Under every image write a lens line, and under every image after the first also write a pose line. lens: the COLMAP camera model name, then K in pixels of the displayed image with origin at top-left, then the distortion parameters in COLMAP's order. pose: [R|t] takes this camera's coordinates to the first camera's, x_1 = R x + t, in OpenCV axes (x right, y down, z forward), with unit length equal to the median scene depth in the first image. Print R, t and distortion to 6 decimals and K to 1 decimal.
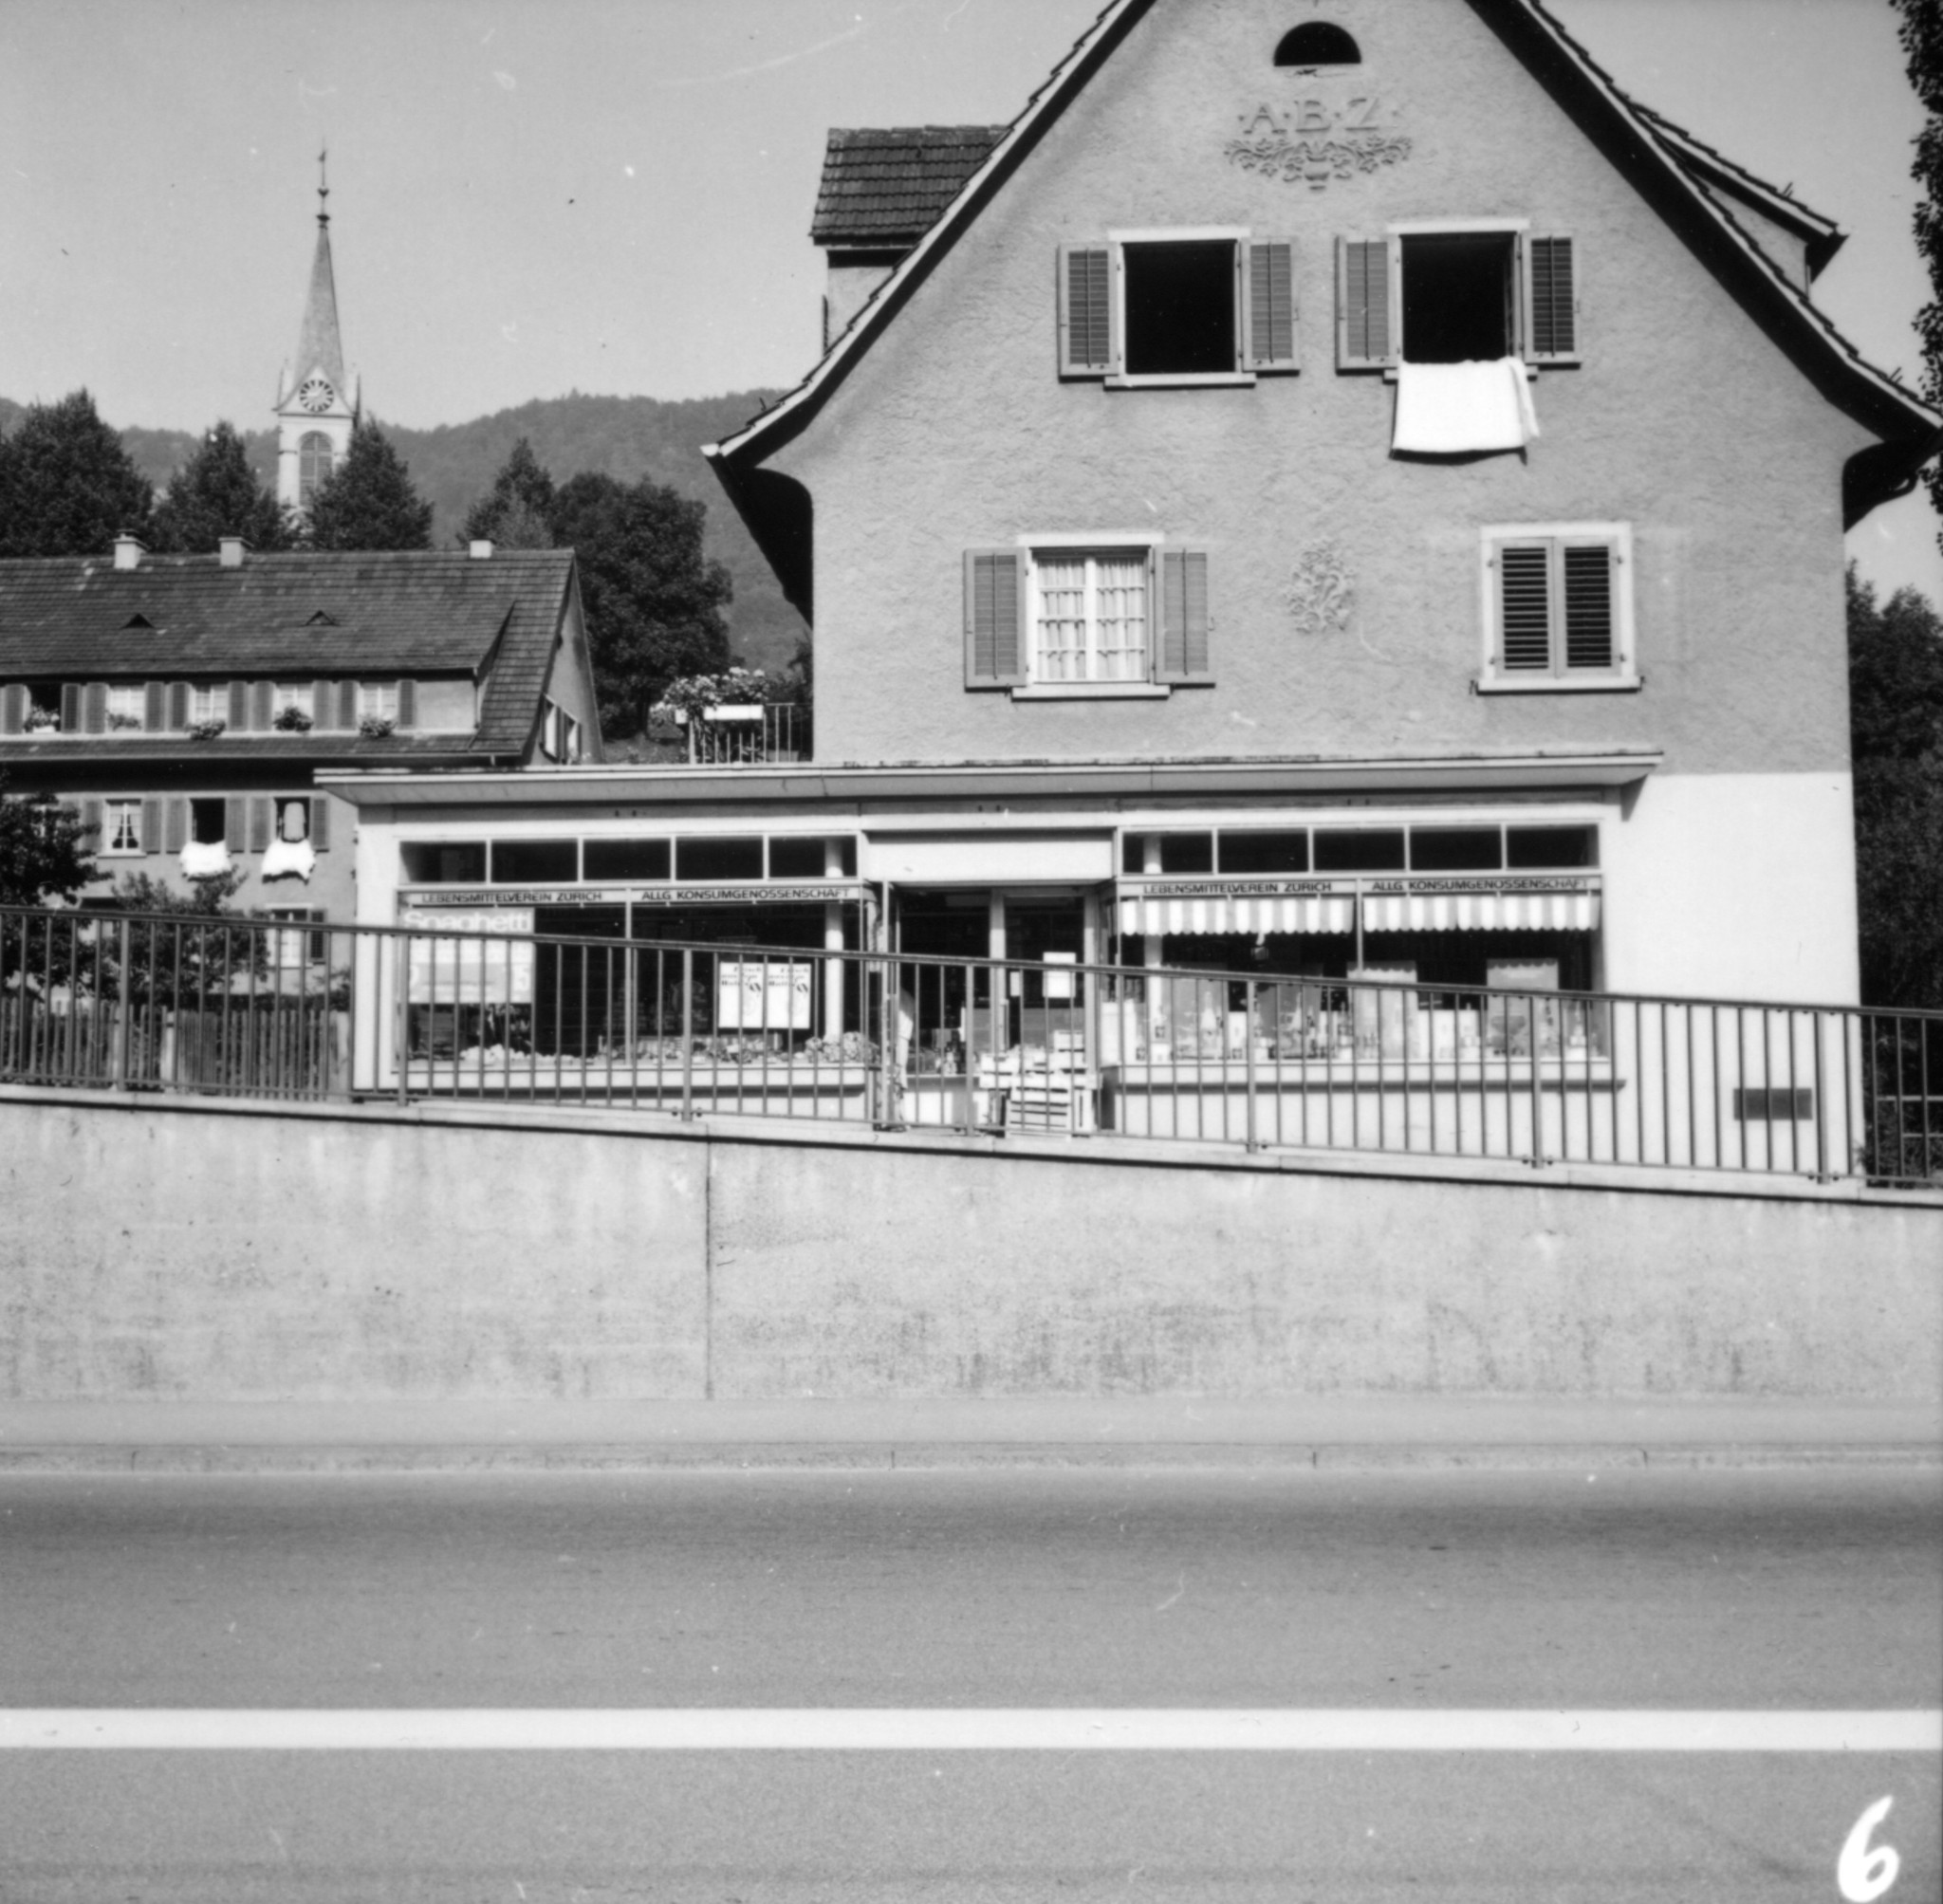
lens RADIAL K [[2607.5, 0, 908.1], [0, 2607.5, 919.5], [0, 0, 1]] dist [0.021073, -0.077016]
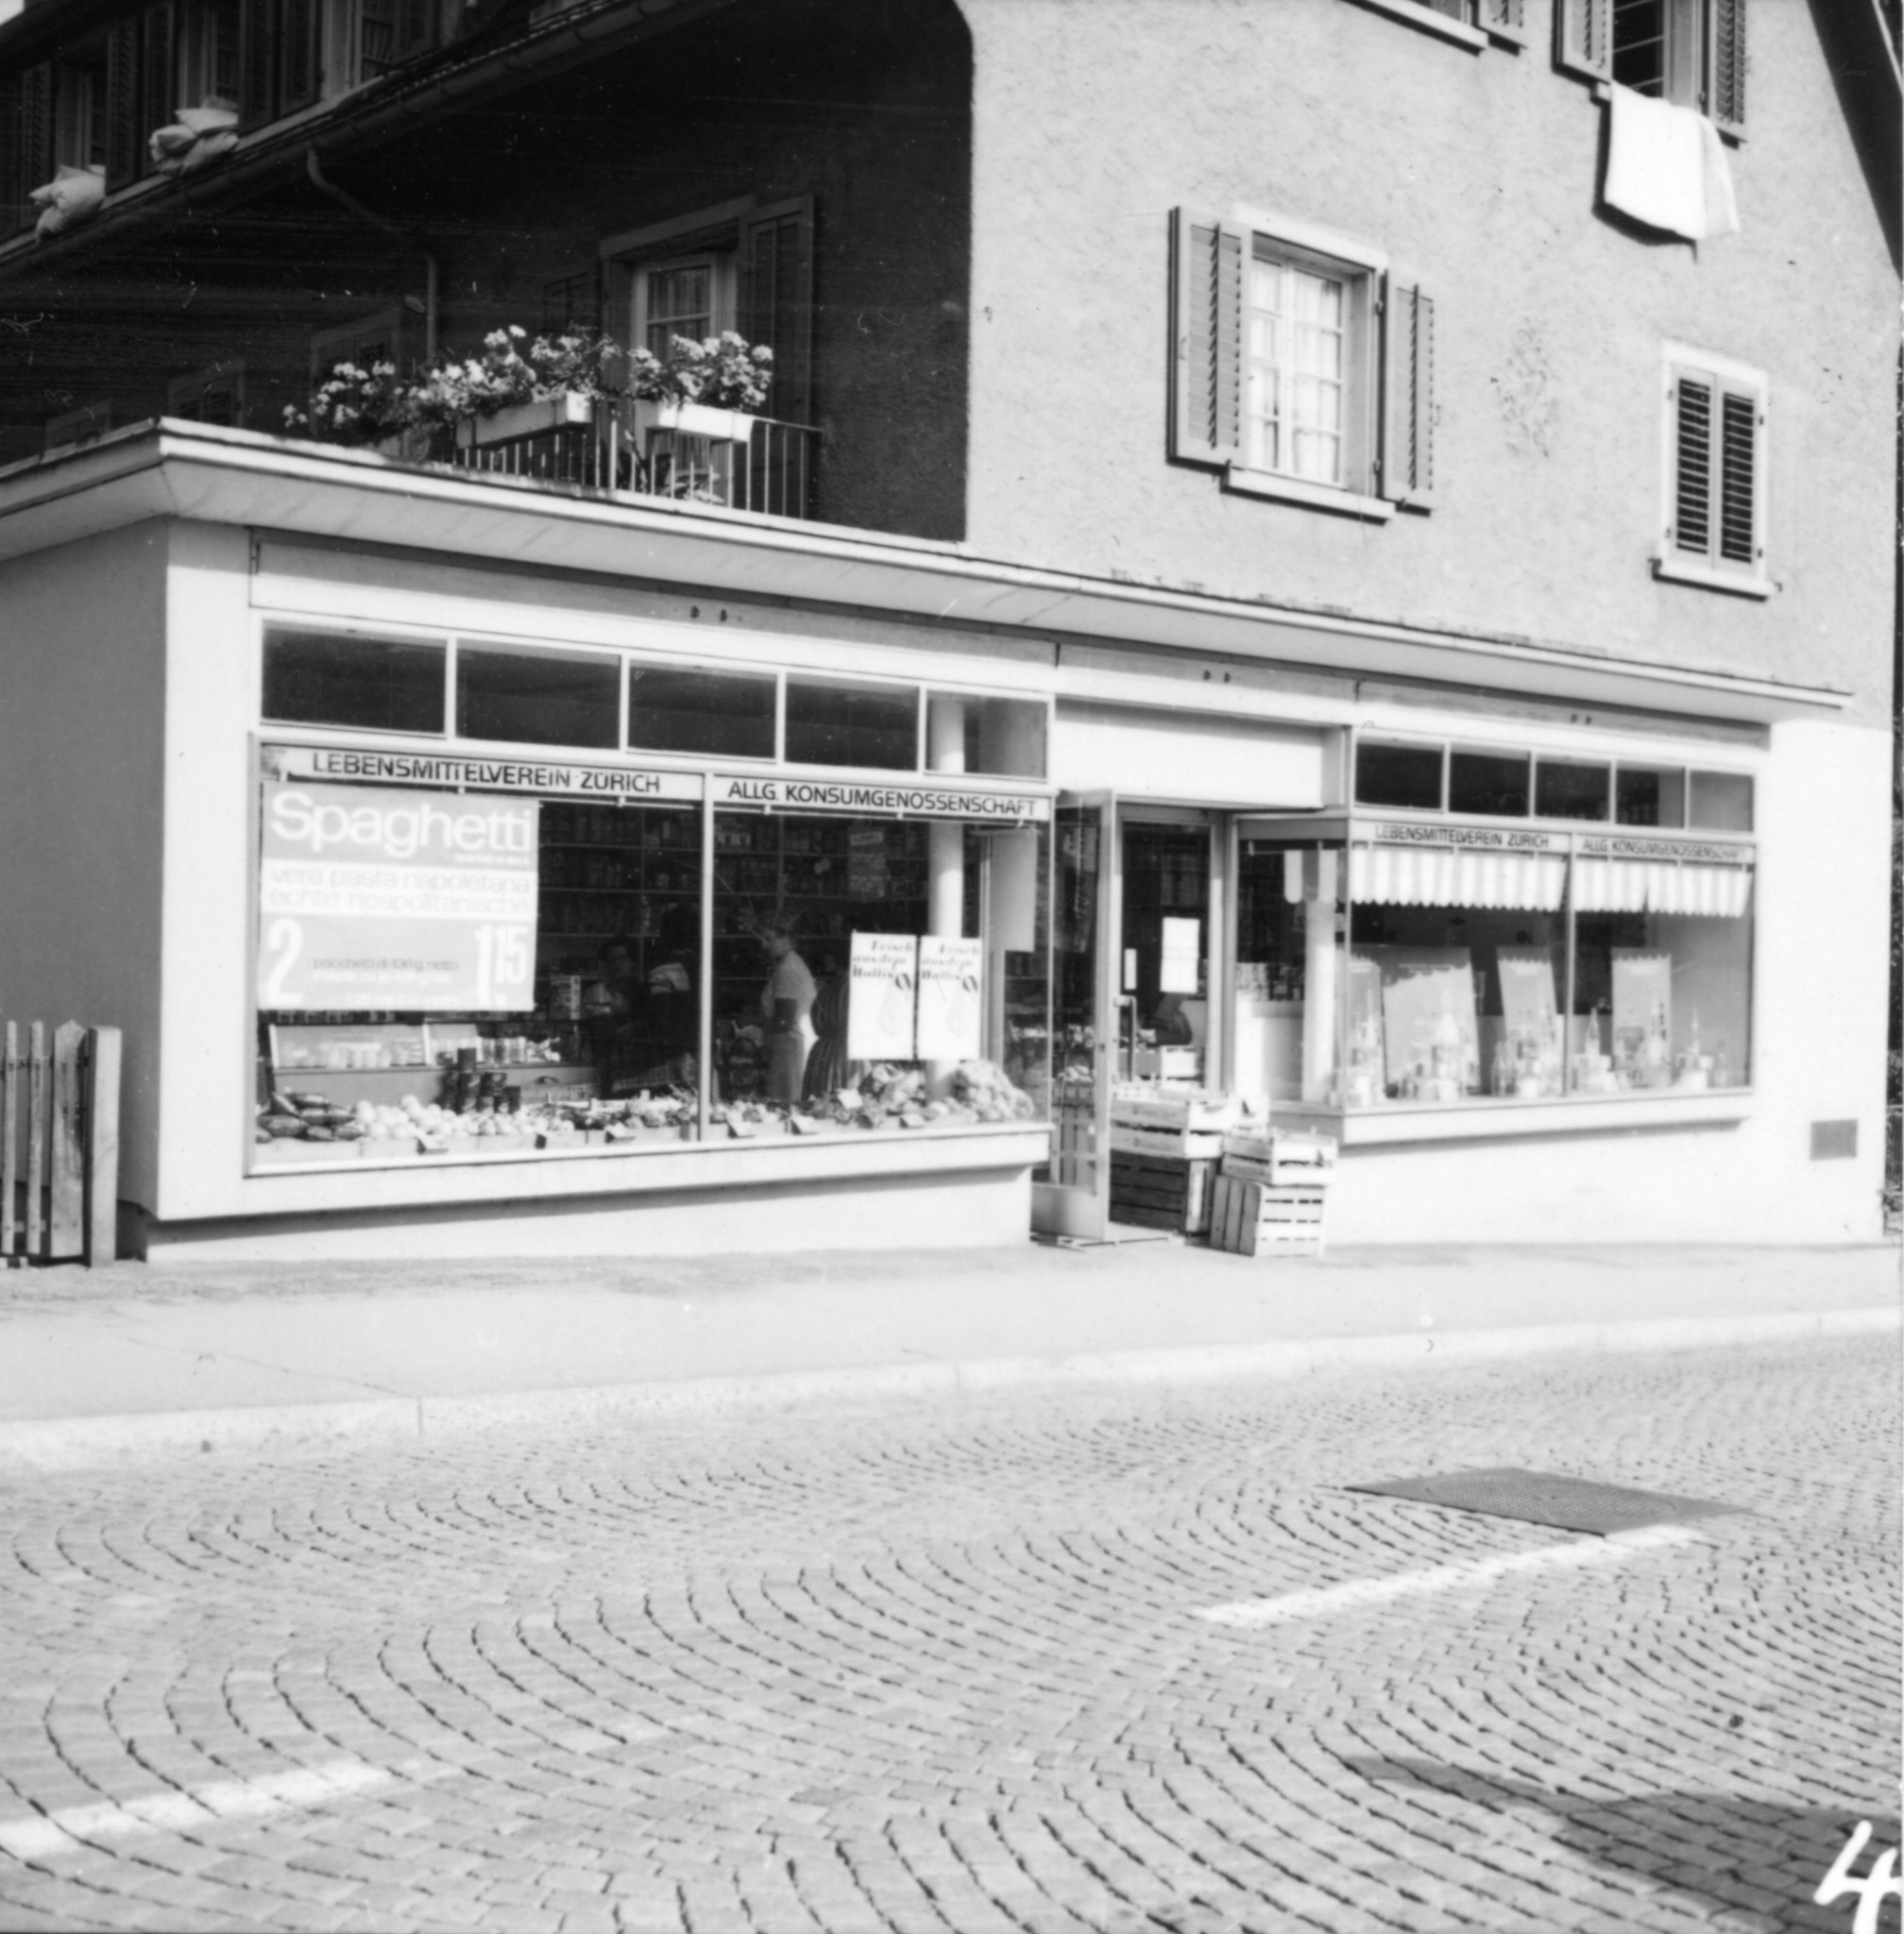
lens RADIAL K [[2595.6, 0, 941.4], [0, 2595.6, 956.9], [0, 0, 1]] dist [0.021073, -0.077016]
pose [[0.682805, 0.011186, 0.730515, -0.428925], [-0.086868, 0.994033, 0.065974, -0.013447], [-0.725418, -0.108506, 0.679703, 0.644289]]
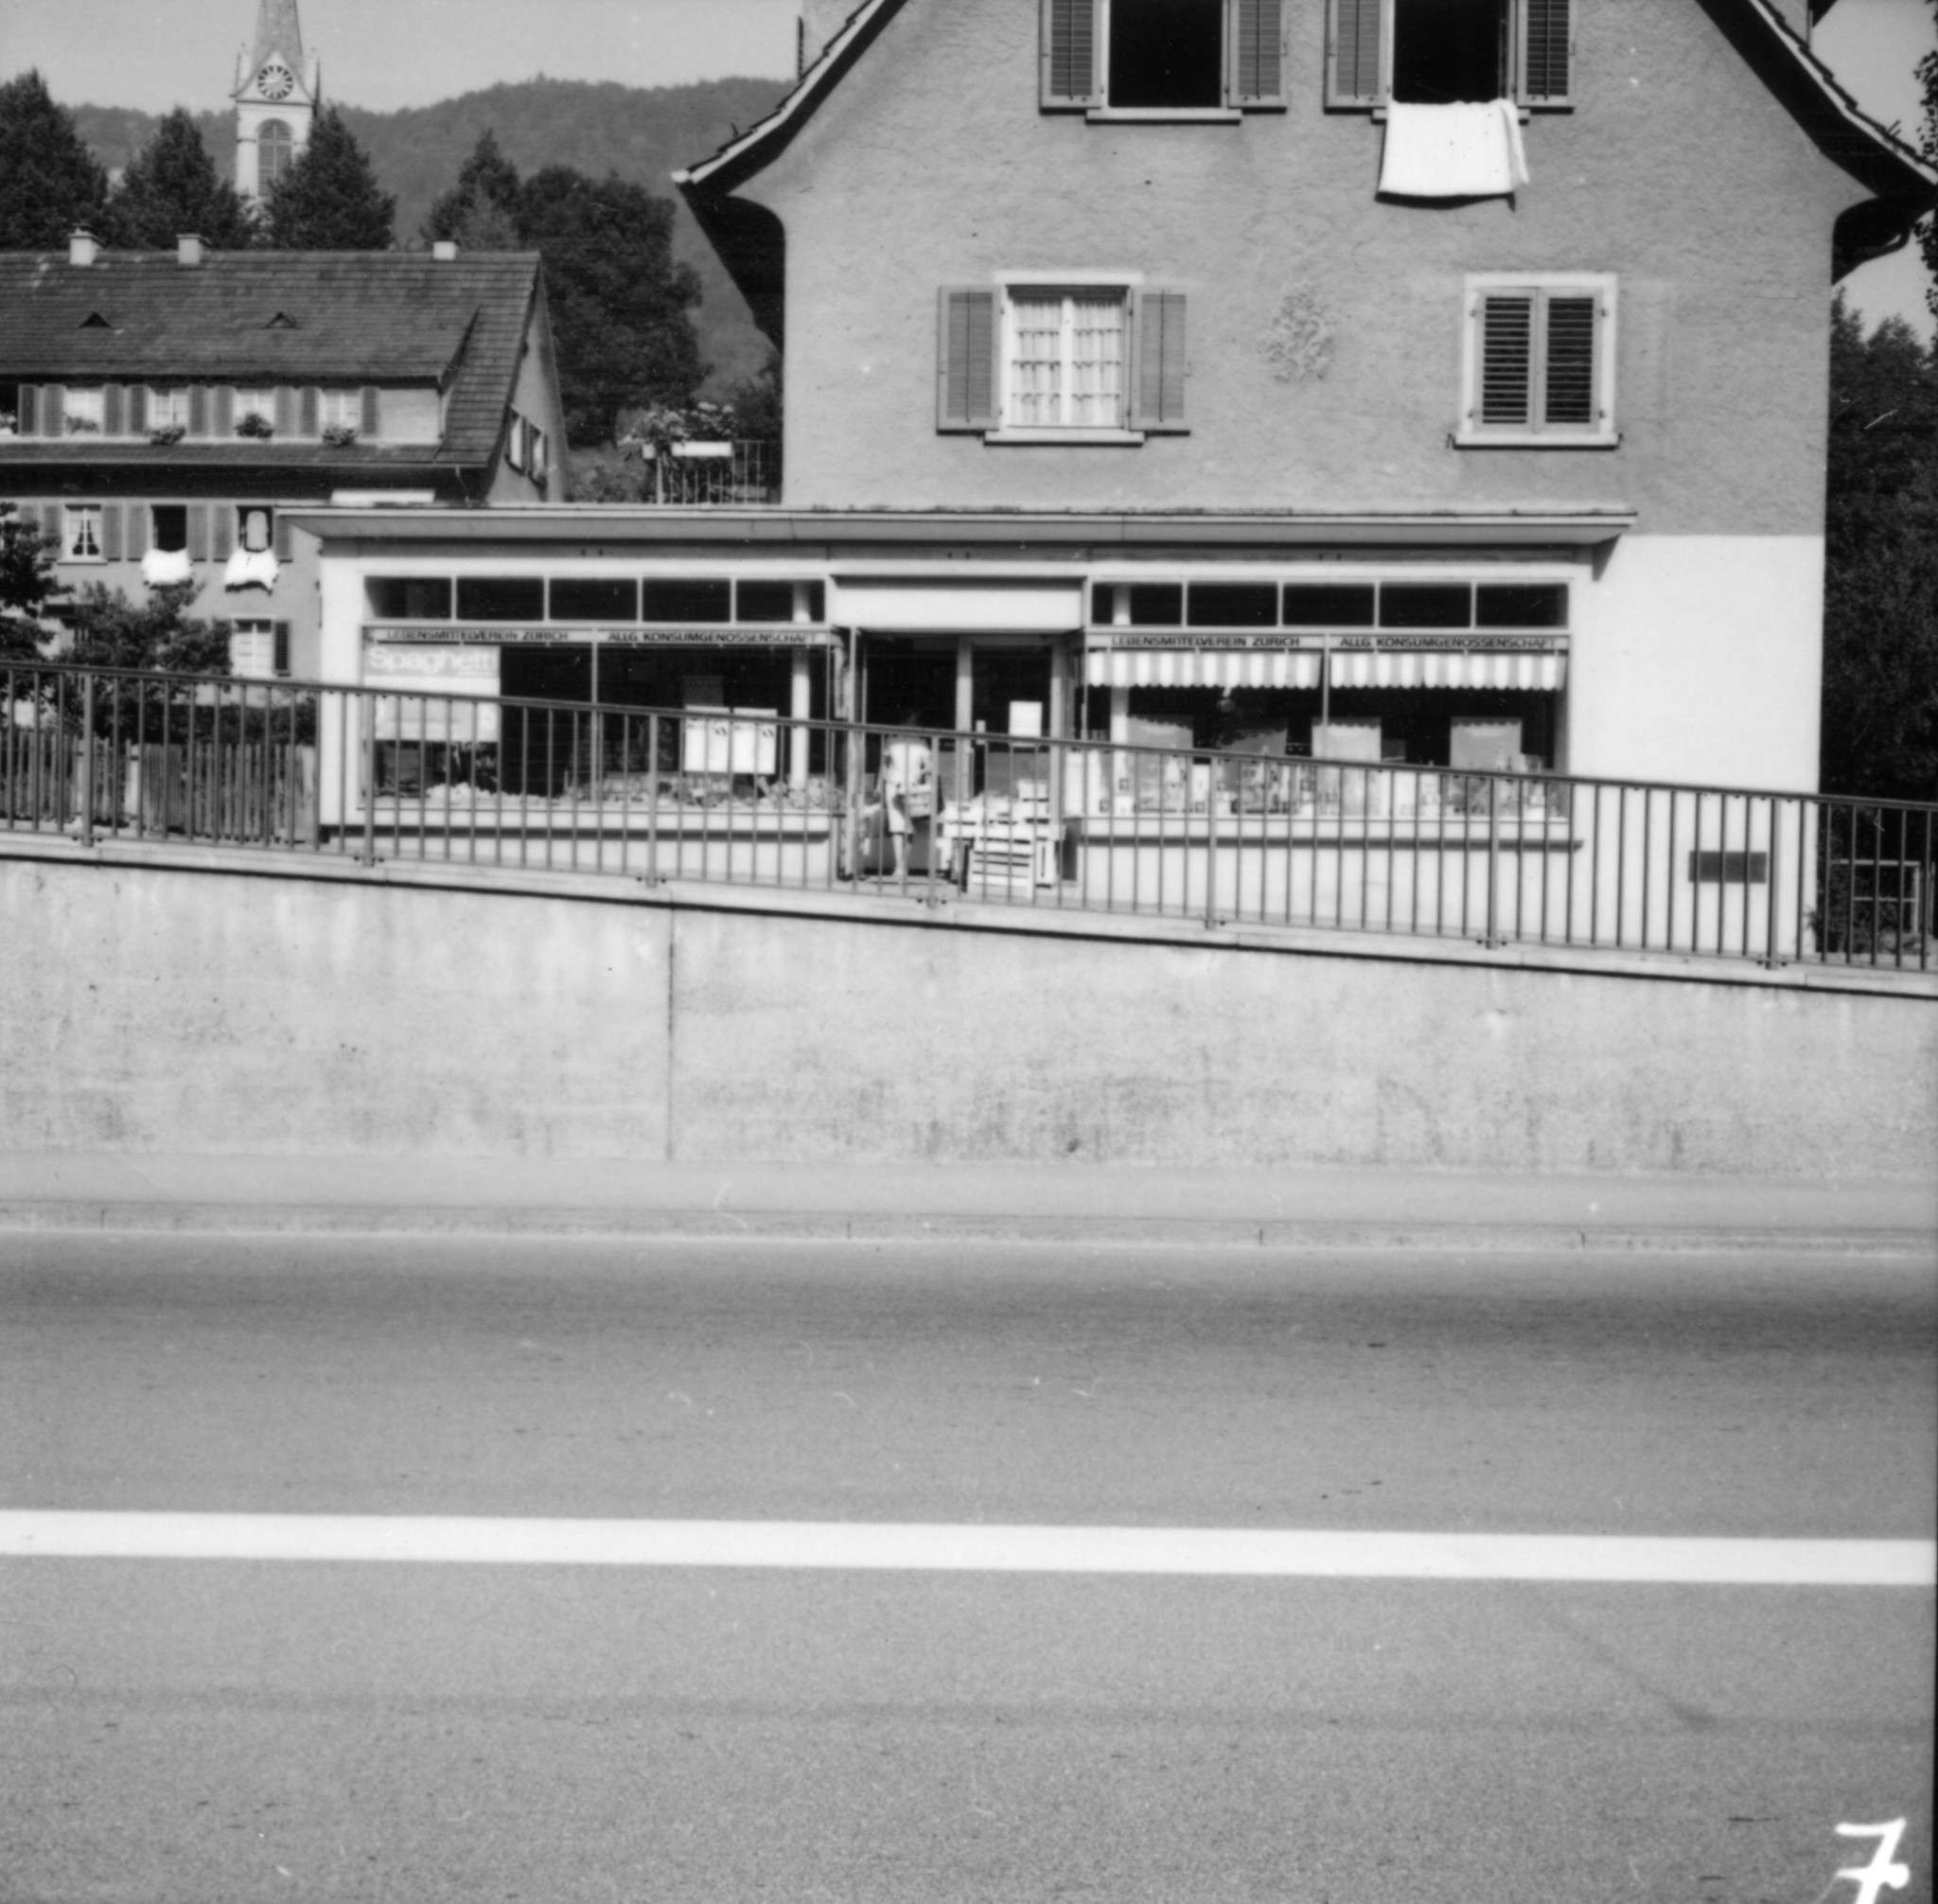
lens RADIAL K [[2600.9, 0, 905.8], [0, 2600.9, 919.6], [0, 0, 1]] dist [0.021073, -0.077016]
pose [[0.999761, 0.017484, 0.013159, 0.000351], [-0.018939, 0.992577, 0.120131, -0.023370], [-0.010961, -0.120352, 0.992671, 0.000148]]
